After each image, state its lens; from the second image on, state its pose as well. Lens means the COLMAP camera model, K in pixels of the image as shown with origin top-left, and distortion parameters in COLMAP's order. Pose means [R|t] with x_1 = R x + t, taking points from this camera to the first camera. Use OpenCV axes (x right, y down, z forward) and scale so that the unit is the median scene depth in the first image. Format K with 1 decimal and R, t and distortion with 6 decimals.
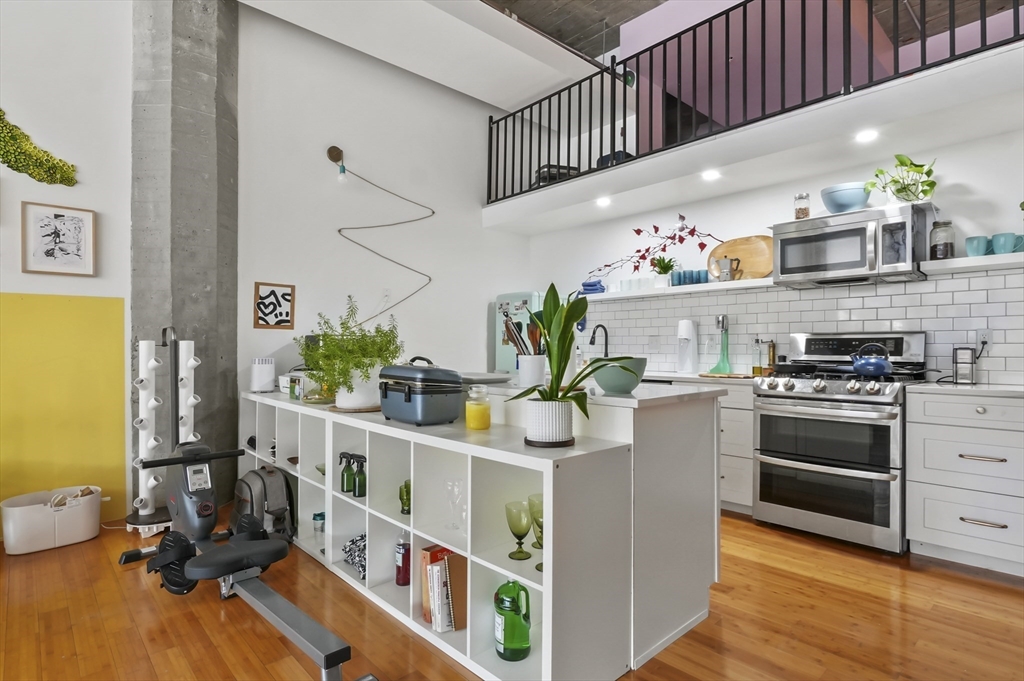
lens RADIAL K [[535.2, 0, 527.9], [0, 535.2, 344.3], [0, 0, 1]] dist [-0.004952, 0.000134]
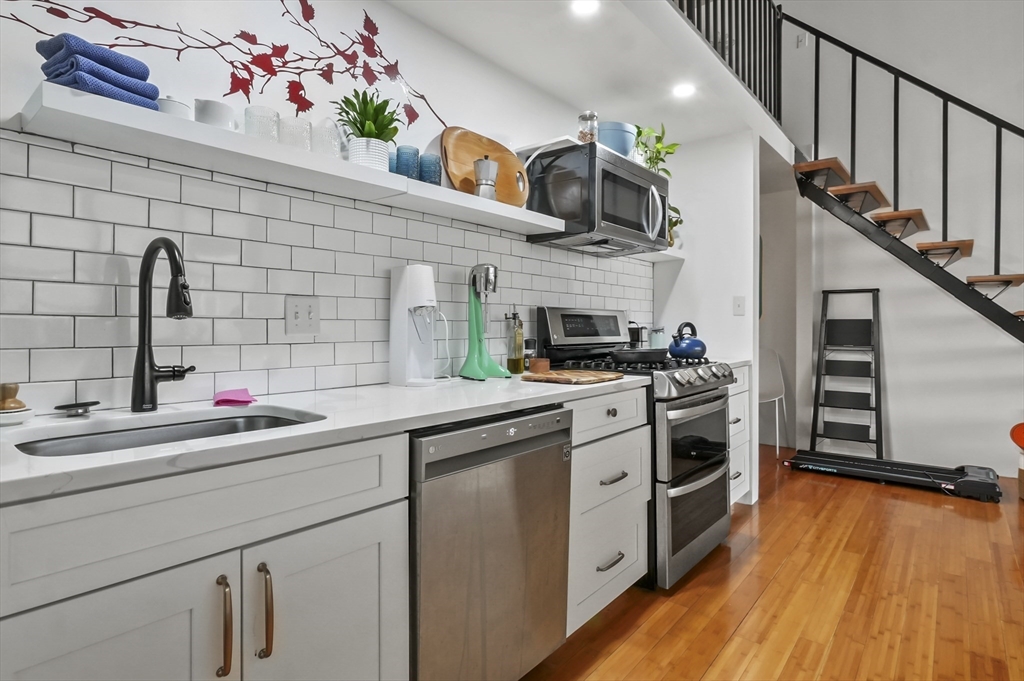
lens RADIAL K [[535.2, 0, 513.3], [0, 535.2, 330.5], [0, 0, 1]] dist [-0.004952, 0.000134]
pose [[-0.108958, -0.007065, 0.994021, -0.175522], [-0.006362, 0.999959, 0.006410, 0.005775], [-0.994026, -0.005626, -0.108998, 1.079025]]
